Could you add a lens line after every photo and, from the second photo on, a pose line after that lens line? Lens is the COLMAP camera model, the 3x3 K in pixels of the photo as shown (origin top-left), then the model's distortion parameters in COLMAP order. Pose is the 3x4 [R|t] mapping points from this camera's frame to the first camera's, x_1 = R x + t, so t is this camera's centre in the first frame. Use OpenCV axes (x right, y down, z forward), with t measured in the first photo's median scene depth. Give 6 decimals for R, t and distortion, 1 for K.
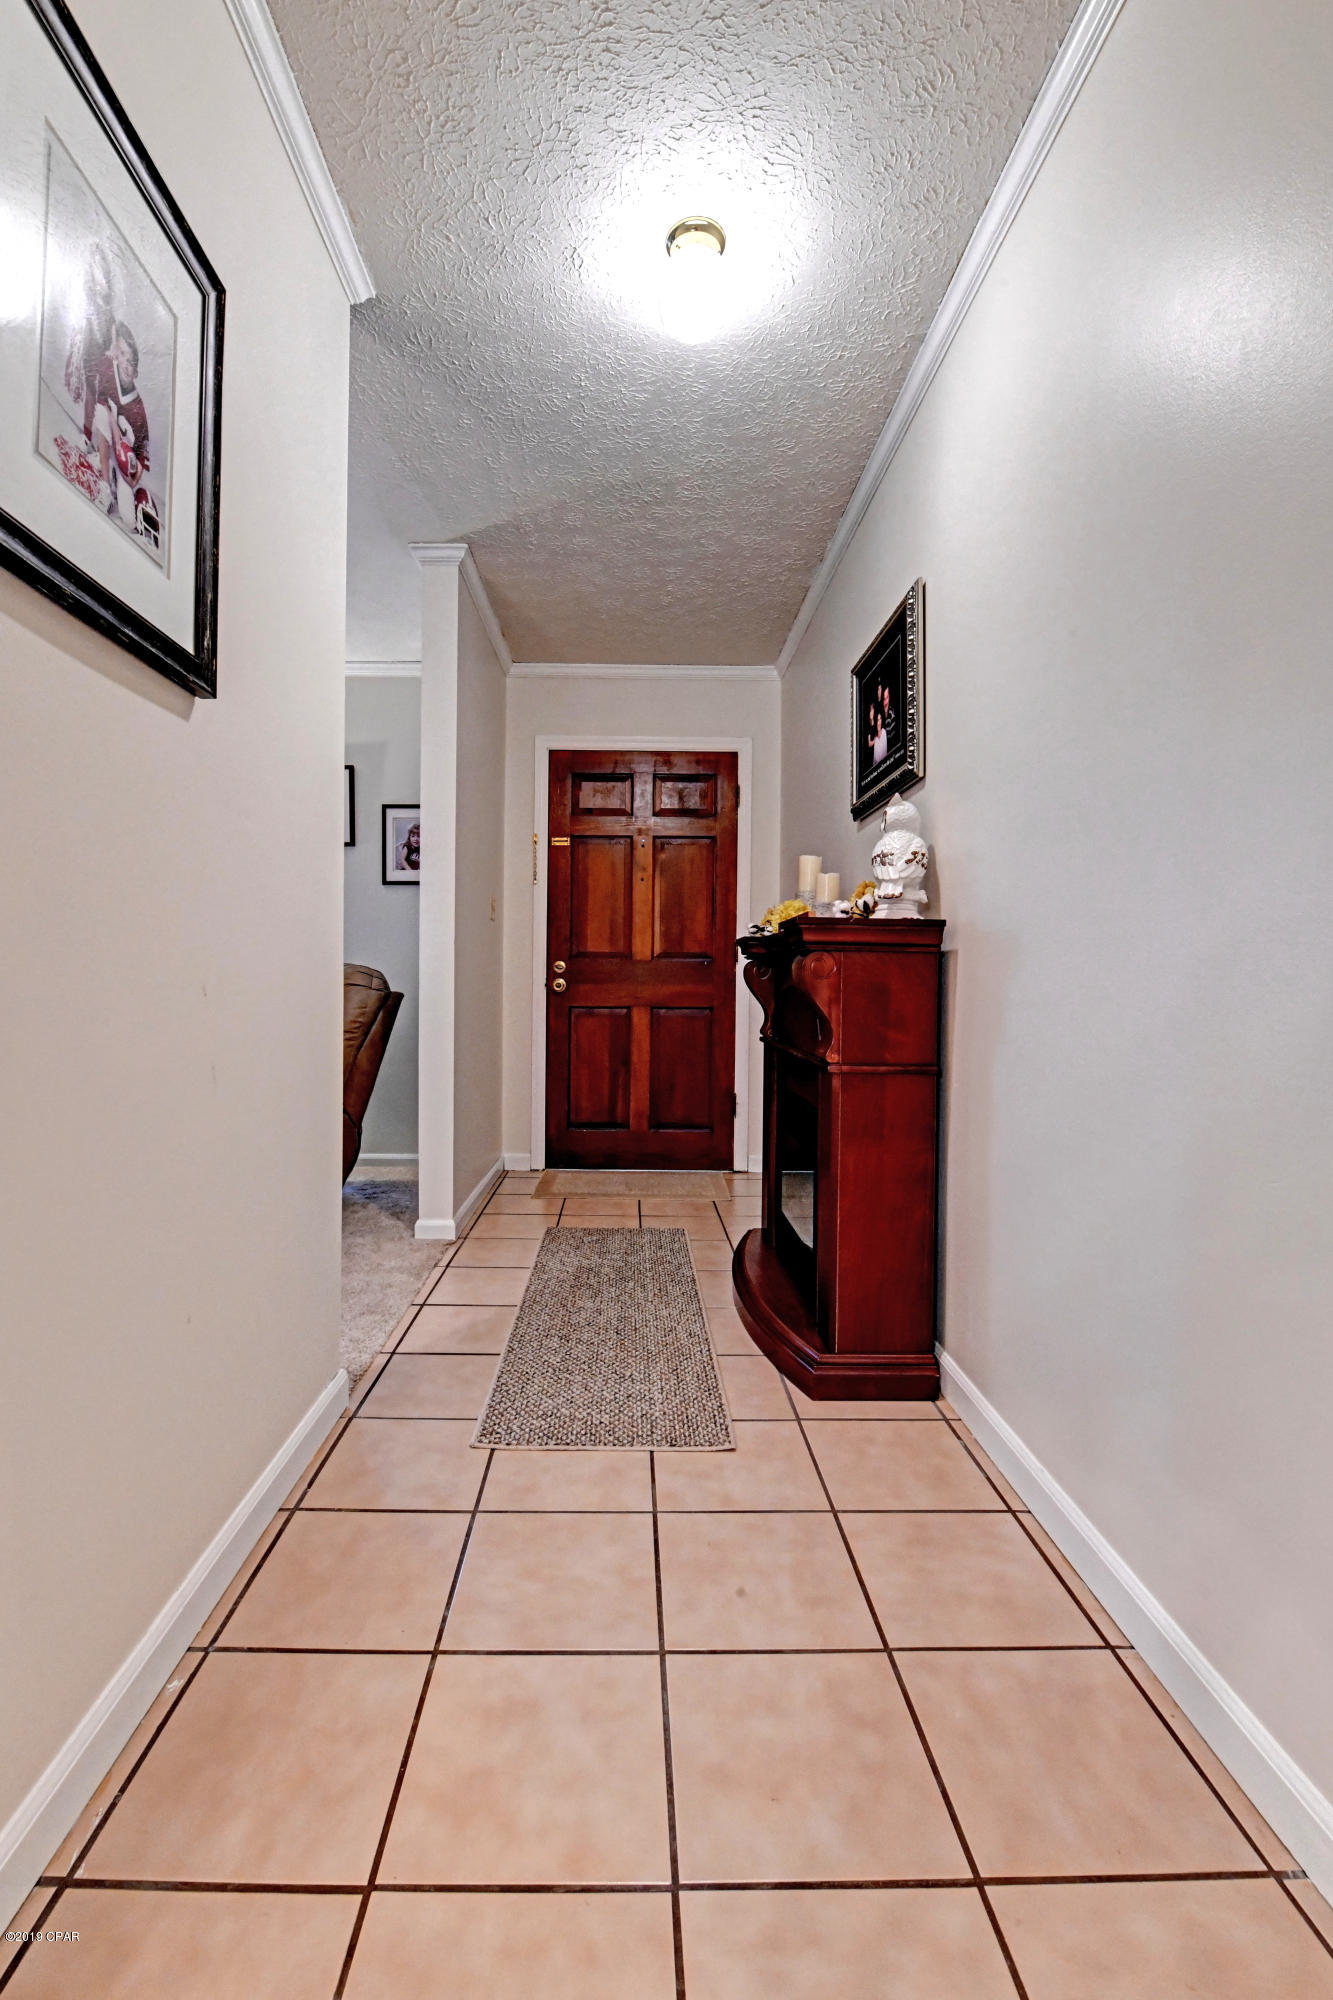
lens RADIAL K [[796.1, 0, 653.3], [0, 796.1, 988.8], [0, 0, 1]] dist [-0.017662, -0.001248]
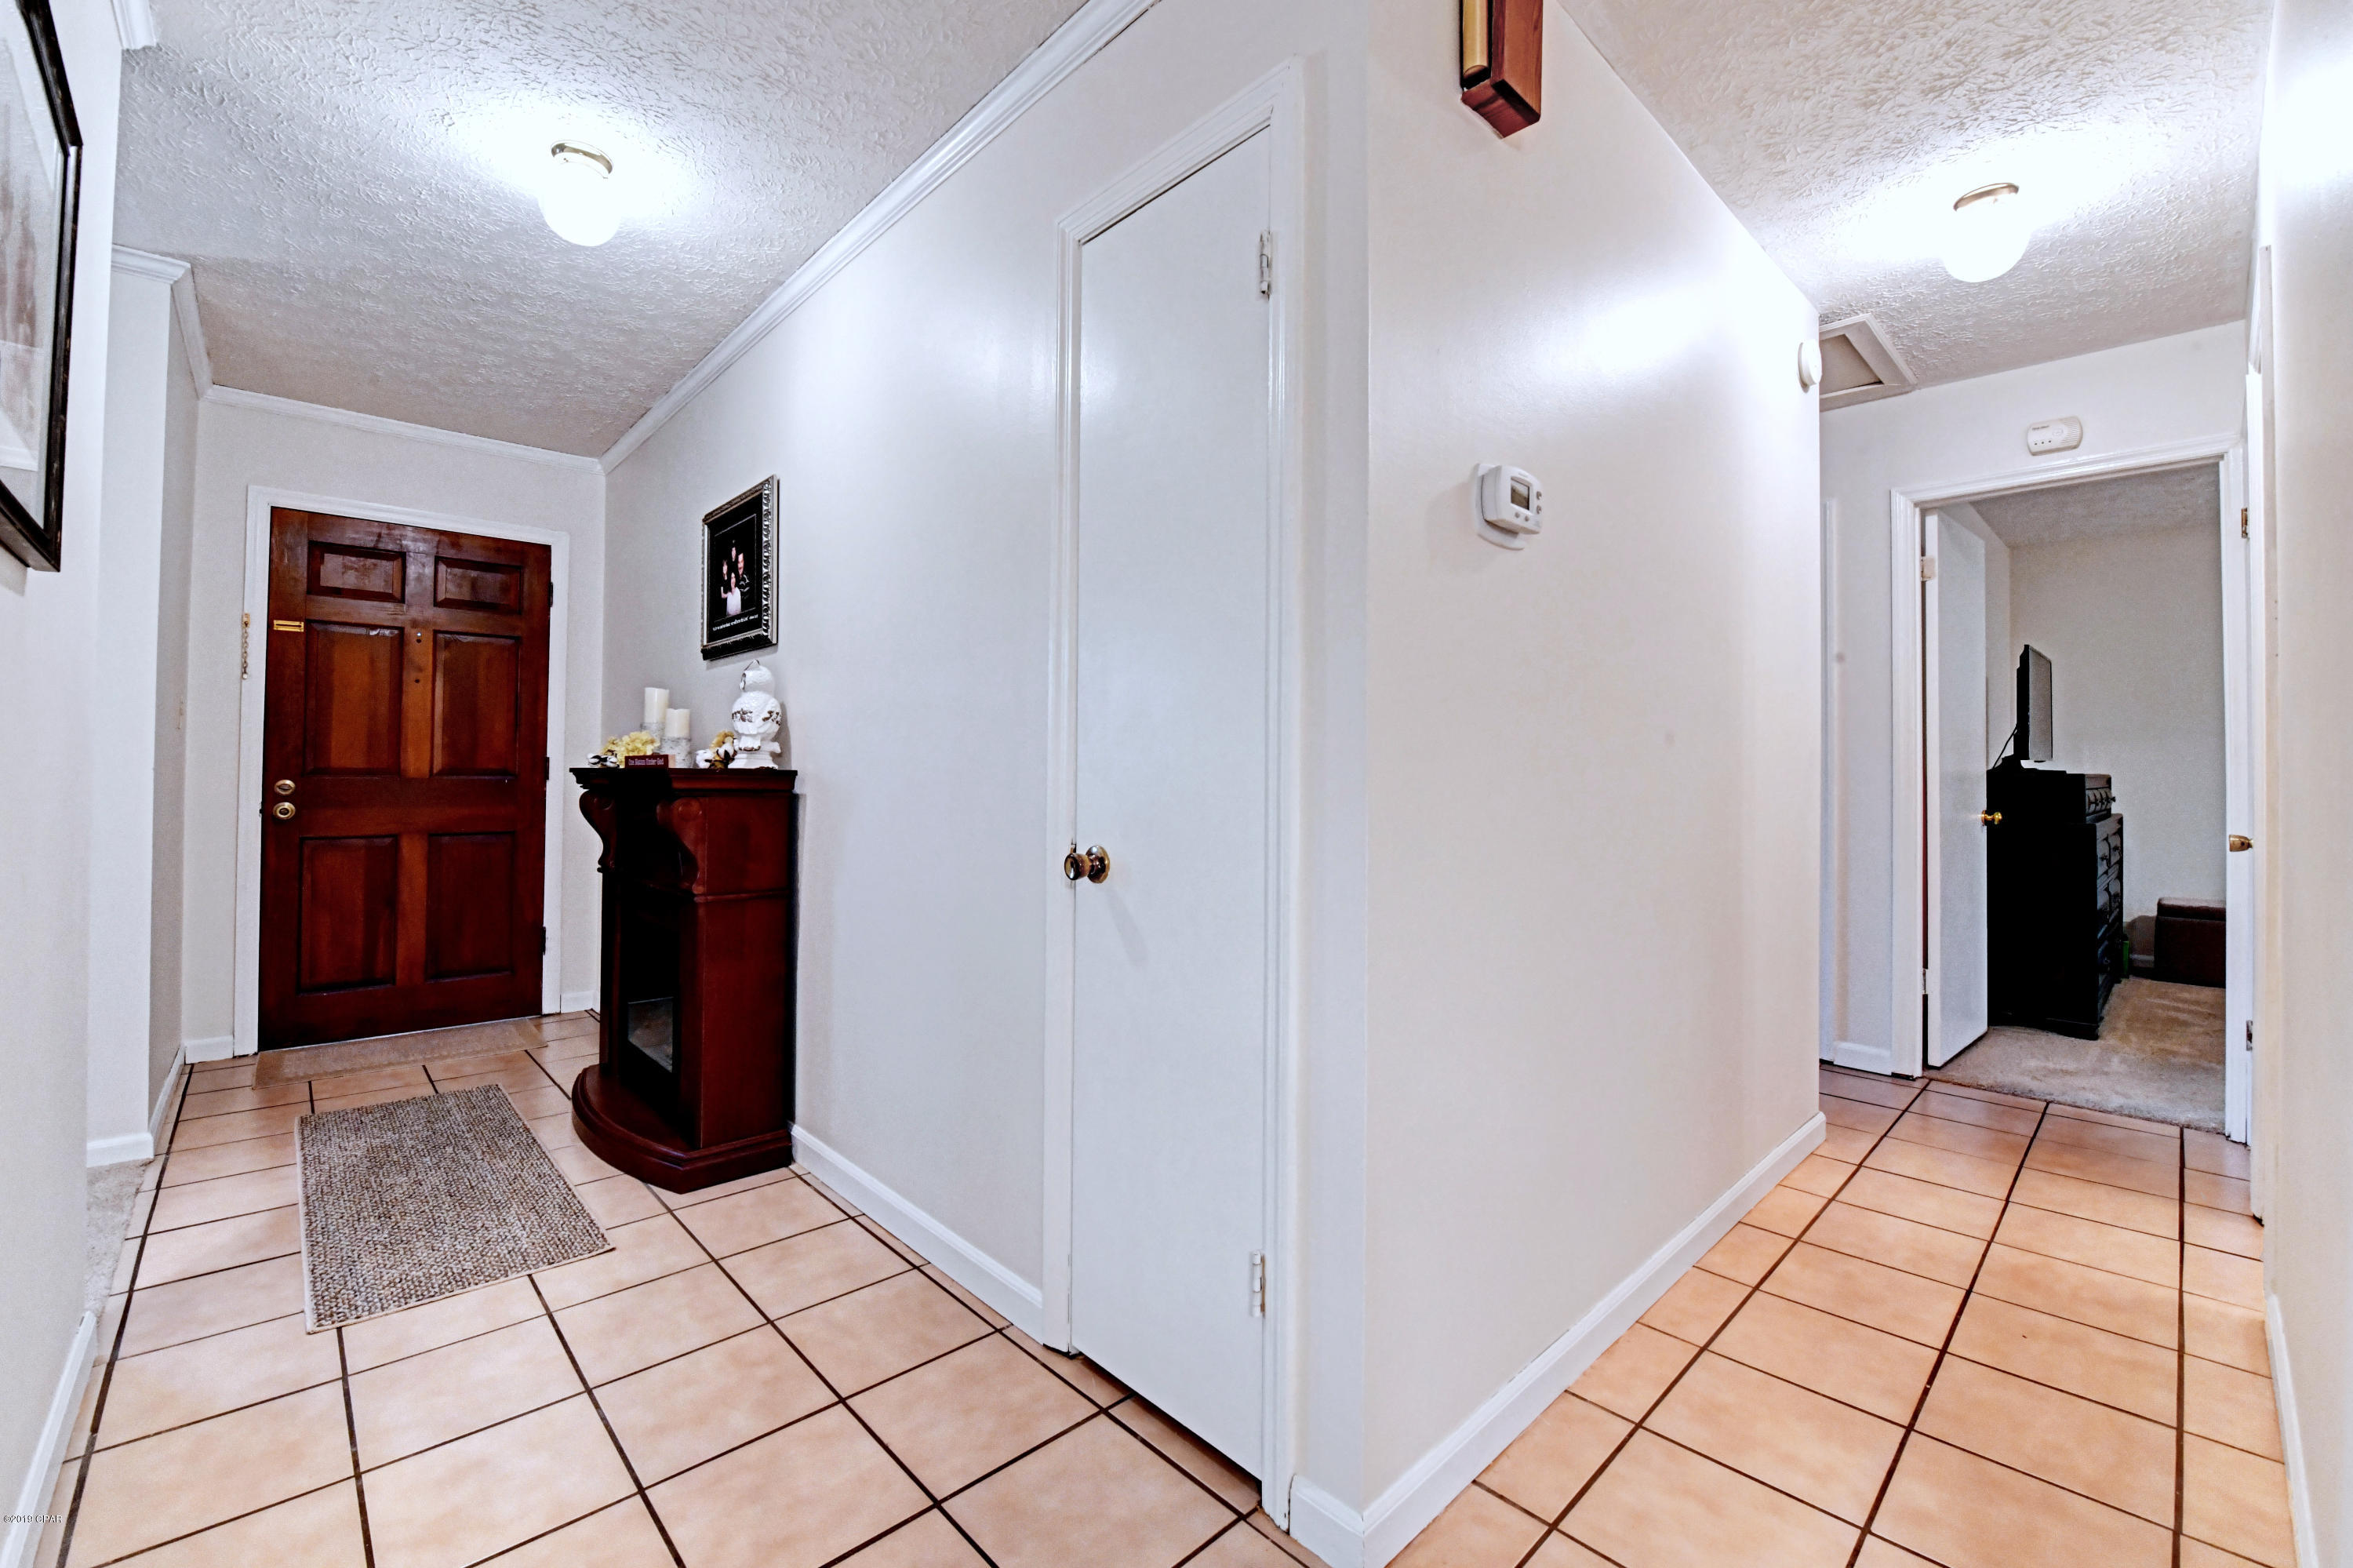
lens RADIAL K [[972.0, 0, 1144.8], [0, 972.0, 781.5], [0, 0, 1]] dist [0.002290, -0.006868]
pose [[0.741237, -0.004005, 0.671232, -0.179552], [-0.006184, 0.999899, 0.012795, -0.069008], [-0.671215, -0.013635, 0.741137, -0.352316]]
